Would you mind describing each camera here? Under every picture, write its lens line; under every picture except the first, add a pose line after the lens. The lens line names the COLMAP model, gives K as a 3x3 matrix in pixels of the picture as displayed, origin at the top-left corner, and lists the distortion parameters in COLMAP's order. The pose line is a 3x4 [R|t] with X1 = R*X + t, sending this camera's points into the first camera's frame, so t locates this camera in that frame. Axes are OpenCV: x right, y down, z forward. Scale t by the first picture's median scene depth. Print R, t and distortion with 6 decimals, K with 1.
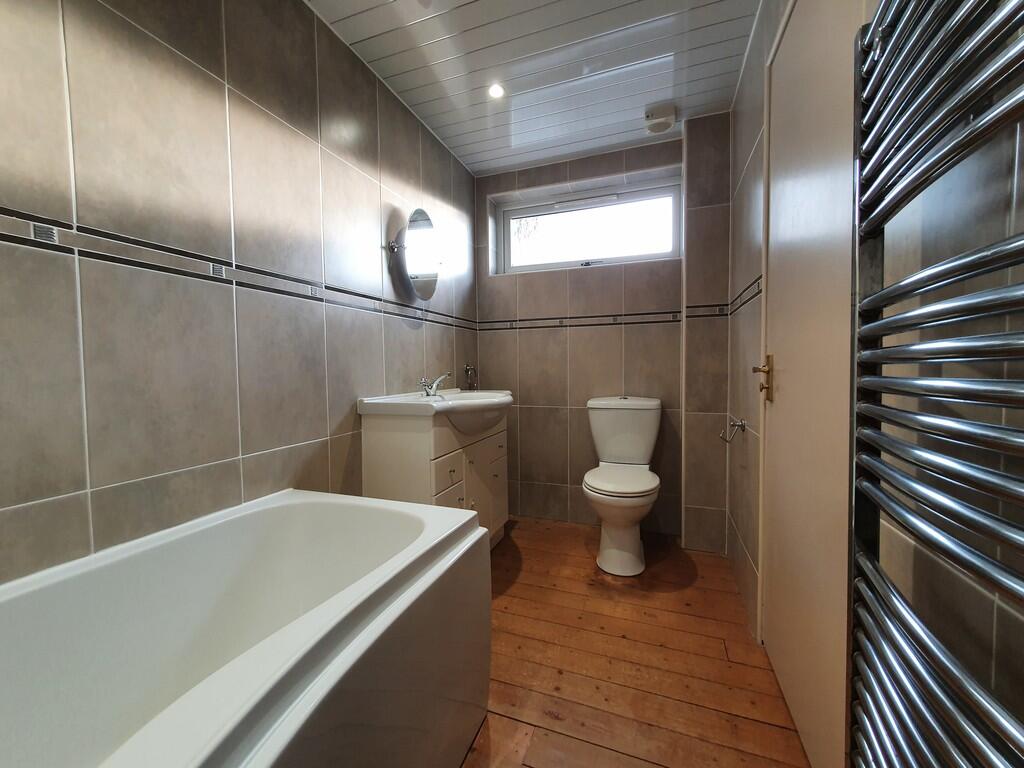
lens RADIAL K [[399.6, 0, 514.6], [0, 399.6, 382.4], [0, 0, 1]] dist [0.002996, 0.000210]
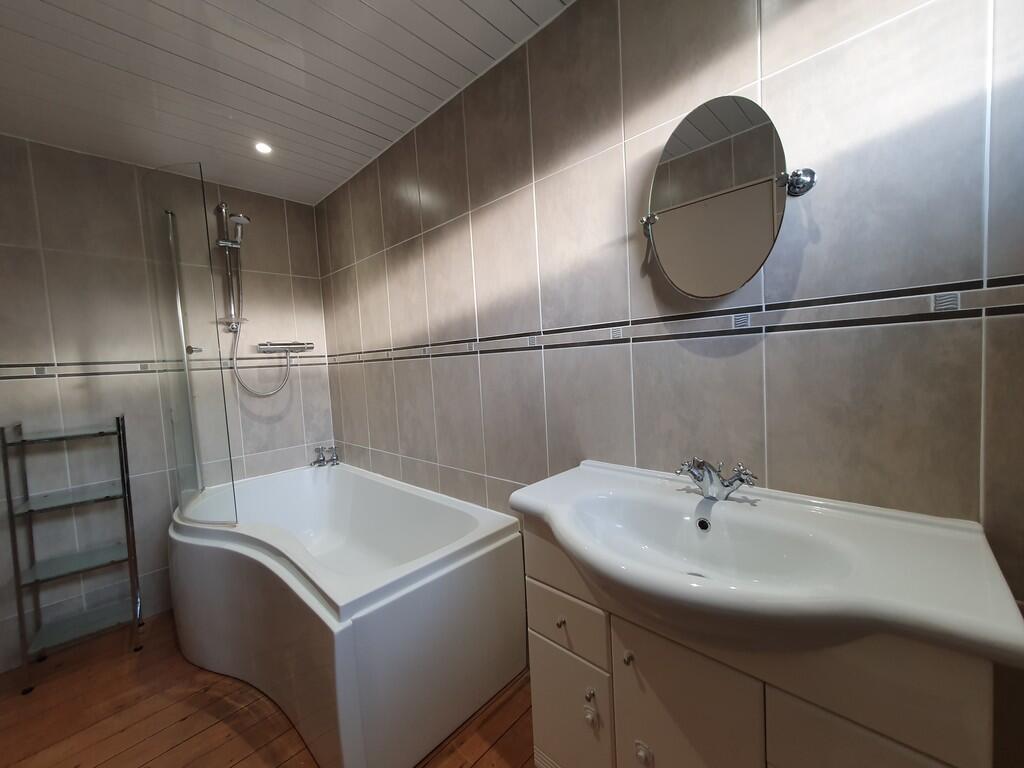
lens RADIAL K [[399.6, 0, 514.6], [0, 399.6, 382.4], [0, 0, 1]] dist [0.002996, 0.000210]
pose [[-0.401241, 0.083912, -0.912121, 0.403993], [0.022224, 0.996394, 0.081889, -0.195532], [0.915703, 0.012586, -0.401659, 1.281861]]
